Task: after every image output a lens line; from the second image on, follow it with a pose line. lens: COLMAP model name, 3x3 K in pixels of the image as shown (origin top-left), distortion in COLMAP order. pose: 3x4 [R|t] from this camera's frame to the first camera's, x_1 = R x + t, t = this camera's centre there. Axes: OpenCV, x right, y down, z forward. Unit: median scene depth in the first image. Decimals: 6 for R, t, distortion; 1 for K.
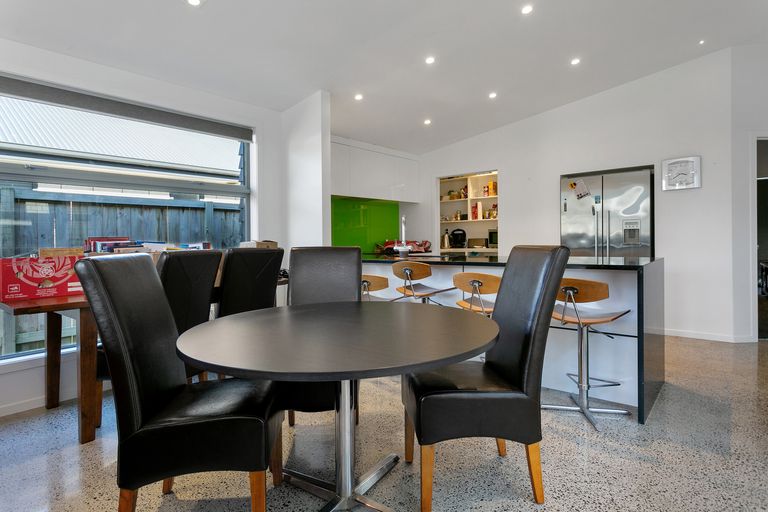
lens RADIAL K [[420.0, 0, 369.9], [0, 420.0, 247.3], [0, 0, 1]] dist [-0.007721, -0.002200]
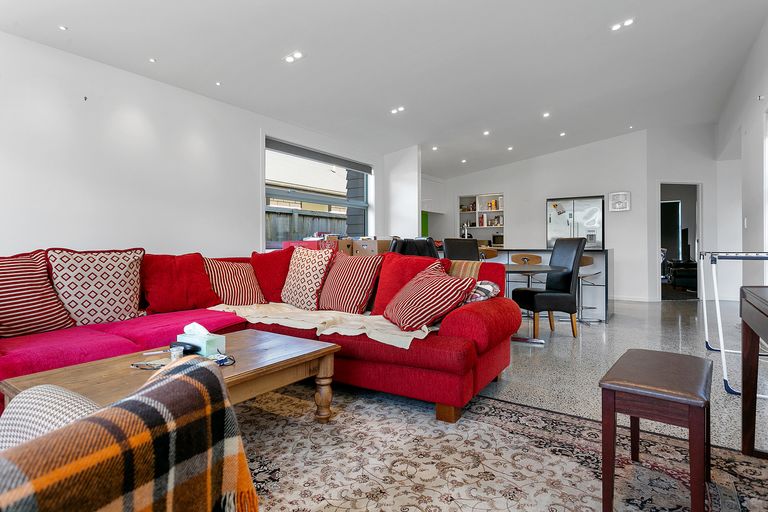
lens RADIAL K [[420.0, 0, 369.9], [0, 420.0, 247.3], [0, 0, 1]] dist [-0.007721, -0.002200]
pose [[0.992214, 0.014554, 0.123695, -0.388088], [-0.012997, 0.999826, -0.013383, 0.036001], [-0.123868, 0.011671, 0.992230, -0.460735]]
